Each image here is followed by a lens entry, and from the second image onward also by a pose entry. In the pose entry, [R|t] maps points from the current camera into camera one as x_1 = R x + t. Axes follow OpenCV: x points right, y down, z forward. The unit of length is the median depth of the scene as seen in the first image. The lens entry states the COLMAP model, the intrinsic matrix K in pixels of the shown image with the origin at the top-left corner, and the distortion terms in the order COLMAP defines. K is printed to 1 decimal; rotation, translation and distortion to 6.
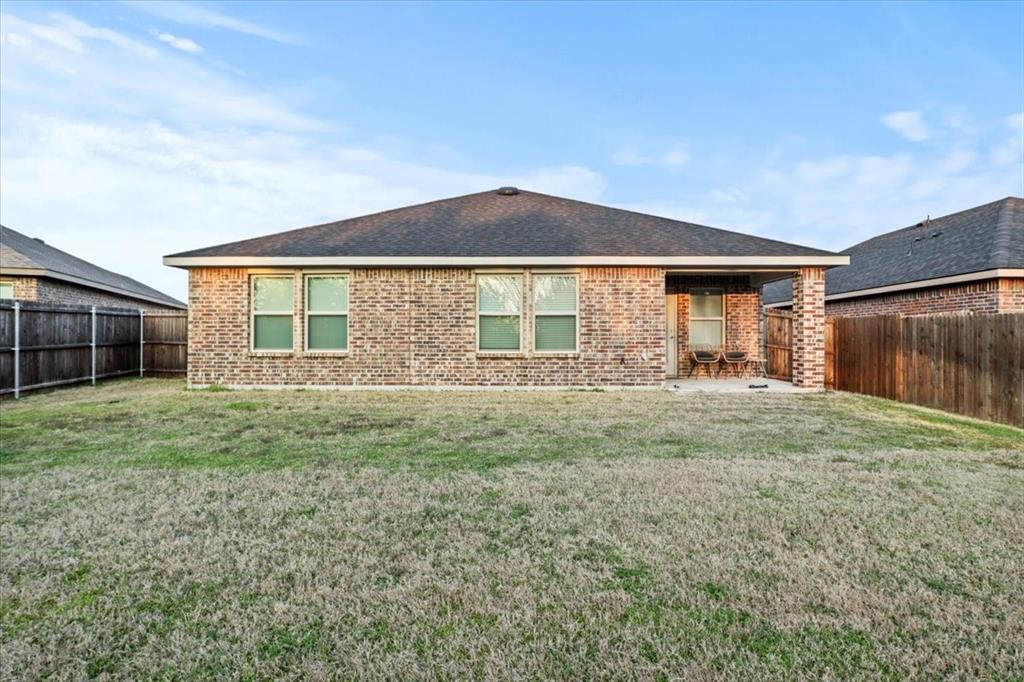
lens RADIAL K [[518.7, 0, 513.4], [0, 518.7, 339.3], [0, 0, 1]] dist [-0.022616, 0.002864]
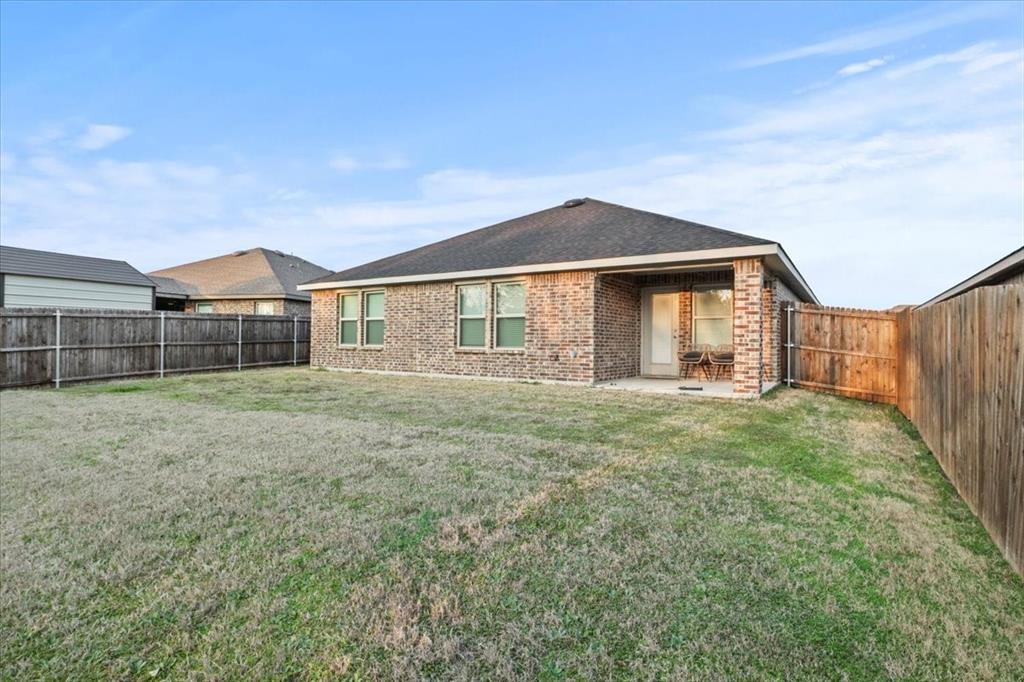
lens RADIAL K [[518.7, 0, 514.5], [0, 518.7, 339.6], [0, 0, 1]] dist [-0.022616, 0.002864]
pose [[0.838899, 0.005211, -0.544262, 0.732953], [-0.006214, 0.999981, -0.000004, 0.003640], [0.544252, 0.003385, 0.838915, 0.025922]]
